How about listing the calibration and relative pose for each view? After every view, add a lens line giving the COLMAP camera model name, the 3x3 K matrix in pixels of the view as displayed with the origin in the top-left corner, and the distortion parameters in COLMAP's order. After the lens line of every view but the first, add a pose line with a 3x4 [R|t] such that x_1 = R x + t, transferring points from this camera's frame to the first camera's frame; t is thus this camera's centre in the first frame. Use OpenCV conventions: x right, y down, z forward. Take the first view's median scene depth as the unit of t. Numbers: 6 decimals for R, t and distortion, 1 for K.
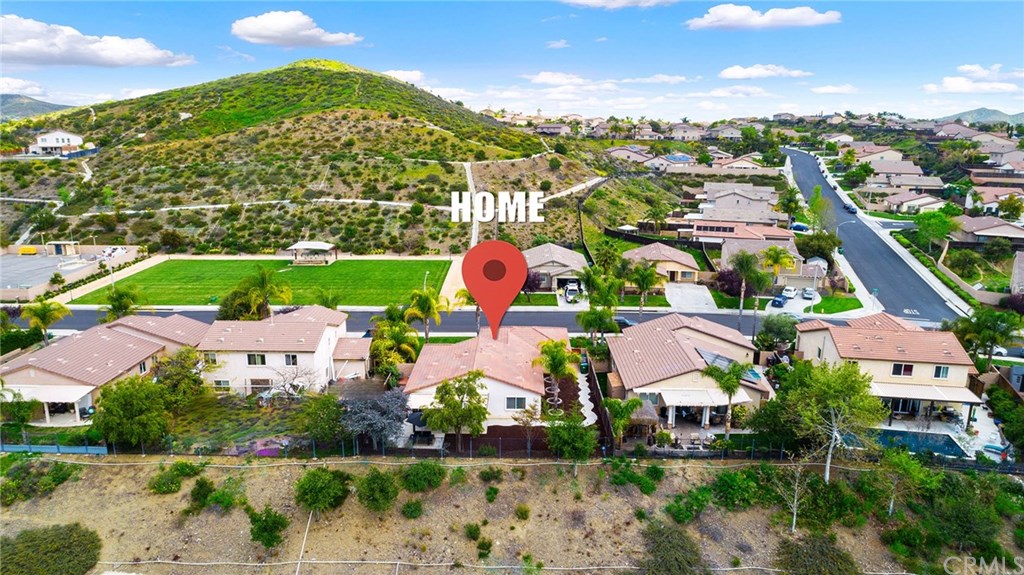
lens RADIAL K [[672.5, 0, 512.0], [0, 672.5, 287.5], [0, 0, 1]] dist [-0.006405, 0.001540]
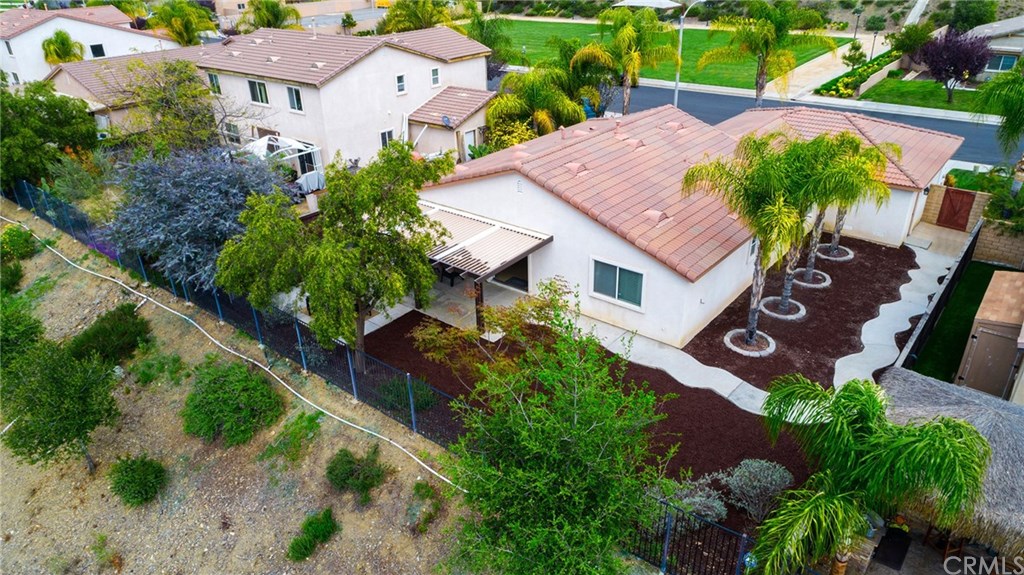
lens RADIAL K [[672.5, 0, 512.0], [0, 672.5, 287.5], [0, 0, 1]] dist [-0.006405, 0.001540]
pose [[0.779217, 0.263058, -0.568877, 0.152132], [-0.113199, 0.951798, 0.285073, 0.078132], [0.616447, -0.157737, 0.771435, 0.667758]]
